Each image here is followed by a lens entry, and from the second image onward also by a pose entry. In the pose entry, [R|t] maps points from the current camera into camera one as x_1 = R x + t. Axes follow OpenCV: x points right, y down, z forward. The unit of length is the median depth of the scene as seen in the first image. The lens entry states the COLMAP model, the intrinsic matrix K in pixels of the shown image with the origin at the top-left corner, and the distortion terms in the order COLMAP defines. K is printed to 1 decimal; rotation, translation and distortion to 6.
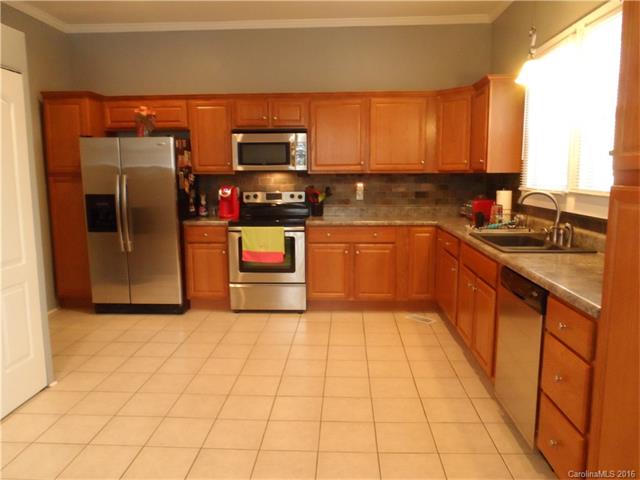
lens RADIAL K [[485.9, 0, 319.5], [0, 485.9, 239.4], [0, 0, 1]] dist [-0.001603, -0.012030]
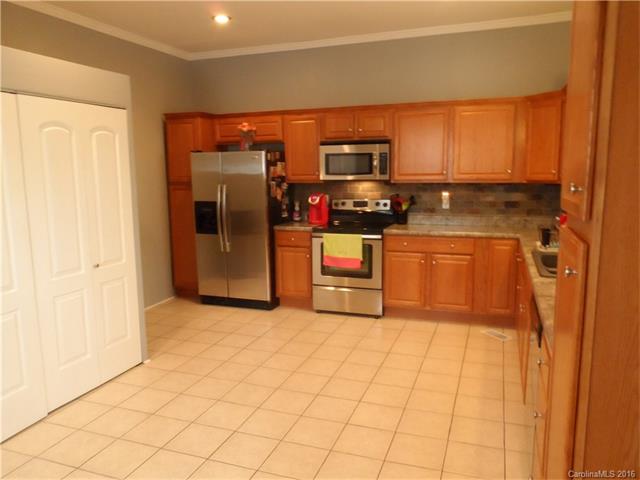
lens RADIAL K [[485.9, 0, 319.6], [0, 485.9, 239.4], [0, 0, 1]] dist [-0.001603, -0.012030]
pose [[0.955313, 0.036615, -0.293318, 0.145570], [-0.033738, 0.999320, 0.014865, -0.027870], [0.293663, -0.004305, 0.955899, -0.025420]]
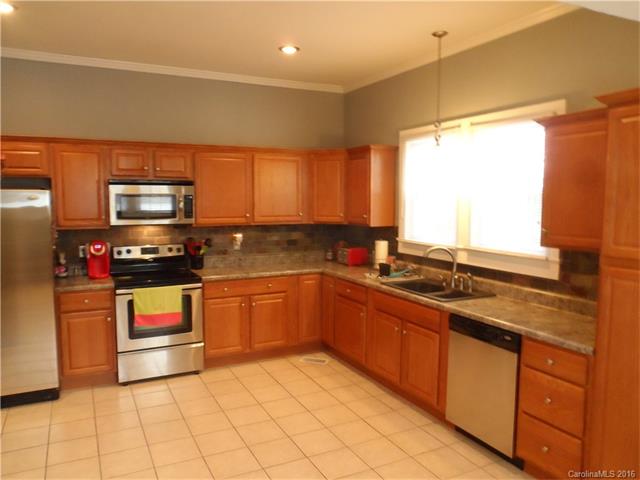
lens RADIAL K [[485.9, 0, 315.6], [0, 485.9, 240.9], [0, 0, 1]] dist [-0.001603, -0.012030]
pose [[0.868513, -0.037356, 0.494256, -0.306573], [0.059985, 0.997748, -0.029997, -0.066950], [-0.492023, 0.055701, 0.868799, 0.046327]]
